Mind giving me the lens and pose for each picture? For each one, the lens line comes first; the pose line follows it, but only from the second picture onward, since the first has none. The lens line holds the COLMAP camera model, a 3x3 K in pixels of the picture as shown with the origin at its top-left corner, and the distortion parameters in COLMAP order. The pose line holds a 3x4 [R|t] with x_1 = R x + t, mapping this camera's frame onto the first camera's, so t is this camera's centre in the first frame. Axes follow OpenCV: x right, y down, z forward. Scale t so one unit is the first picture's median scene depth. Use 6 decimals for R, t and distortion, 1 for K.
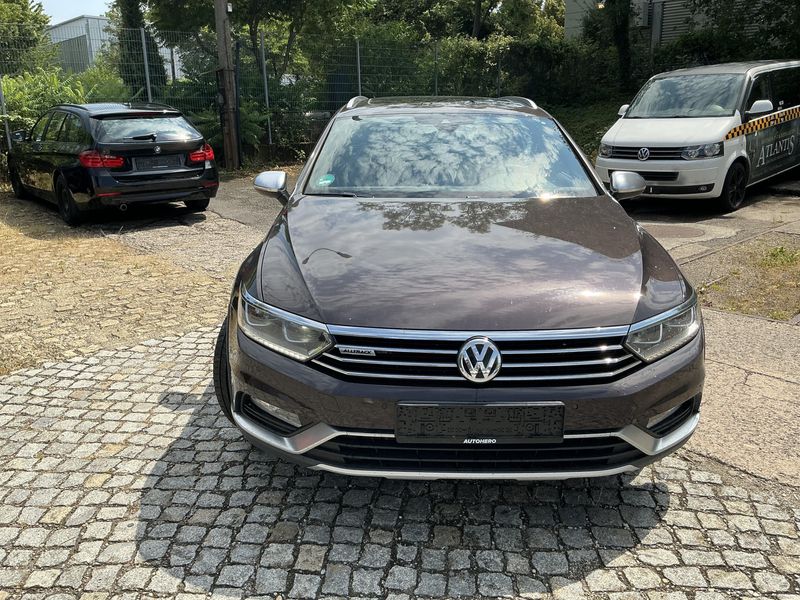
lens RADIAL K [[668.8, 0, 400.0], [0, 668.8, 300.0], [0, 0, 1]] dist [0.015421, -0.047835]
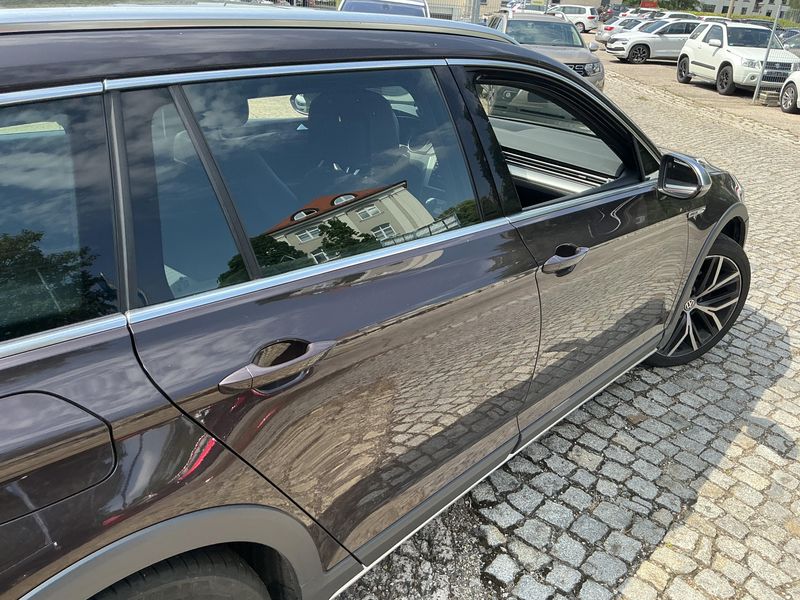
lens RADIAL K [[668.8, 0, 400.0], [0, 668.8, 300.0], [0, 0, 1]] dist [0.015421, -0.047835]
pose [[-0.741184, -0.320590, 0.589804, -0.580837], [0.126851, 0.795882, 0.592014, -0.714613], [-0.659208, 0.513609, -0.549228, 2.280156]]
